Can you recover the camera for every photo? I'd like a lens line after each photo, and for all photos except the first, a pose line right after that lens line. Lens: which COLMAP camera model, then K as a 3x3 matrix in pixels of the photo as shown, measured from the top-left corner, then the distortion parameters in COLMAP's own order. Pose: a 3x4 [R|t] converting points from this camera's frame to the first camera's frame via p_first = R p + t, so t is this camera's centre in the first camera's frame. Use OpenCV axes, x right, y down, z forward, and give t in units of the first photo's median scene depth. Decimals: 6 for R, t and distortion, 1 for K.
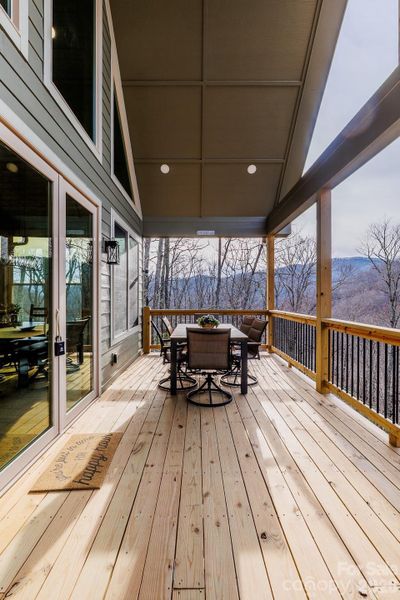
lens RADIAL K [[273.1, 0, 200.4], [0, 273.1, 297.4], [0, 0, 1]] dist [0.008039, -0.001190]
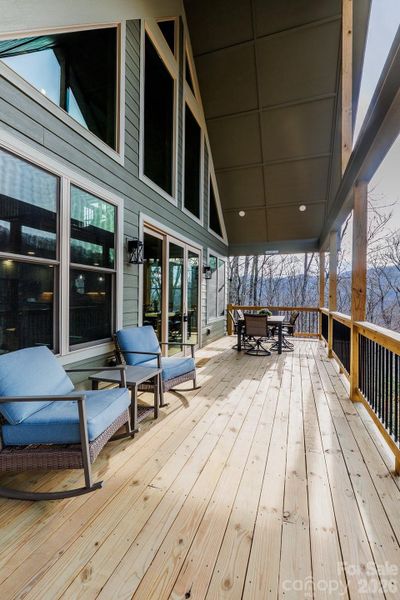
lens RADIAL K [[273.1, 0, 199.2], [0, 273.1, 297.5], [0, 0, 1]] dist [0.008039, -0.001190]
pose [[0.937586, 0.009896, -0.347613, 0.222414], [-0.009456, 0.999951, 0.002963, -0.003174], [0.347626, 0.000509, 0.937633, -0.630728]]
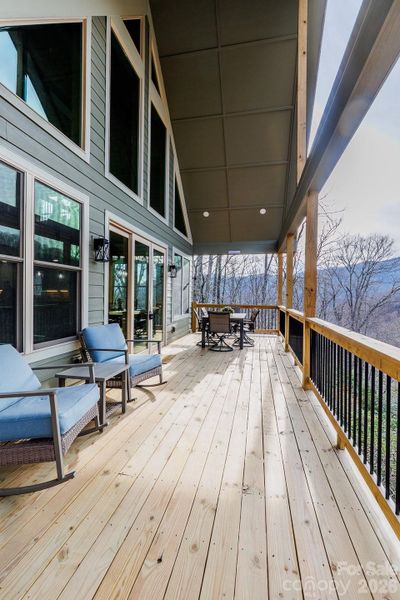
lens RADIAL K [[273.1, 0, 195.4], [0, 273.1, 297.6], [0, 0, 1]] dist [0.008039, -0.001190]
pose [[0.971972, 0.014105, -0.234675, 0.226402], [-0.012398, 0.999885, 0.008748, -0.003129], [0.234771, -0.005593, 0.972035, -0.663466]]
